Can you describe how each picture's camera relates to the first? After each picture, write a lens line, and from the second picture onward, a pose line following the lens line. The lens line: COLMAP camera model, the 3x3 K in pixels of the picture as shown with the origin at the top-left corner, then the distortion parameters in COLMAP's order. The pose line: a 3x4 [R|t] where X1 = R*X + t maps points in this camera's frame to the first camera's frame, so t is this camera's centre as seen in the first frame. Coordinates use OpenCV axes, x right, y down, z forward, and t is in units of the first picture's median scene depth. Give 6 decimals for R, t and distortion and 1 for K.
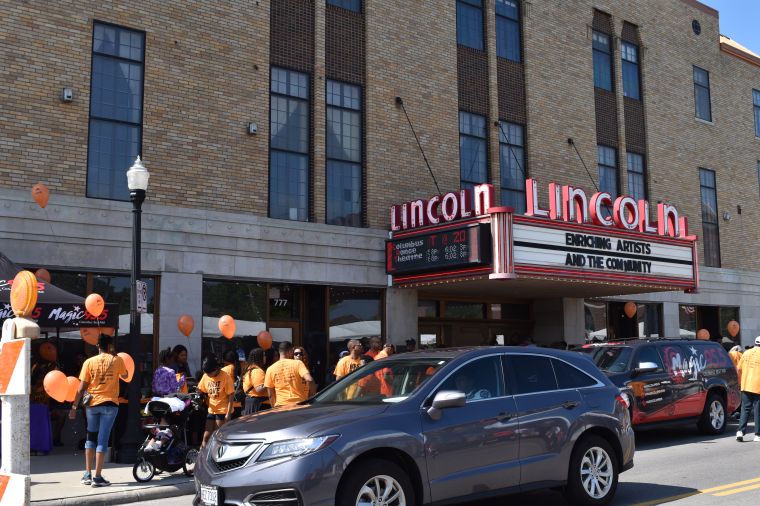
lens RADIAL K [[853.5, 0, 380.0], [0, 853.5, 253.0], [0, 0, 1]] dist [-0.031782, -0.026354]
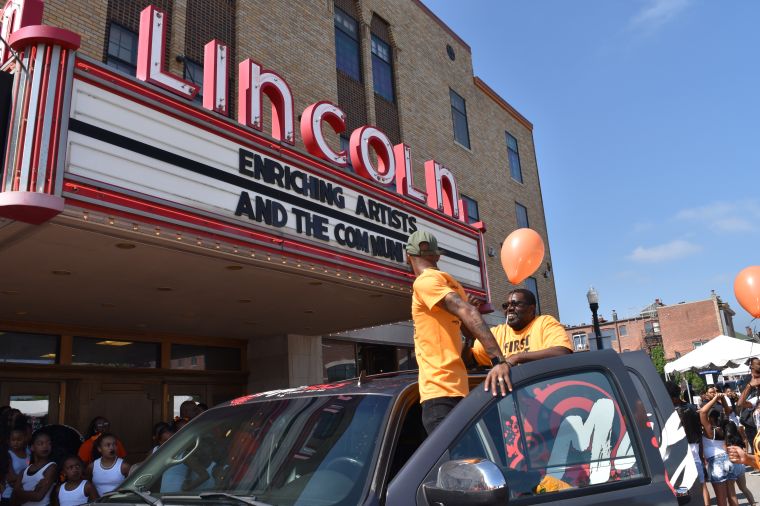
lens RADIAL K [[612.8, 0, 369.9], [0, 612.8, 251.2], [0, 0, 1]] dist [-0.048323, 0.000065]
pose [[0.968373, 0.017659, 0.248882, 0.193816], [0.020268, 0.988628, -0.149009, 0.075009], [-0.248684, 0.149341, 0.957002, 0.644183]]
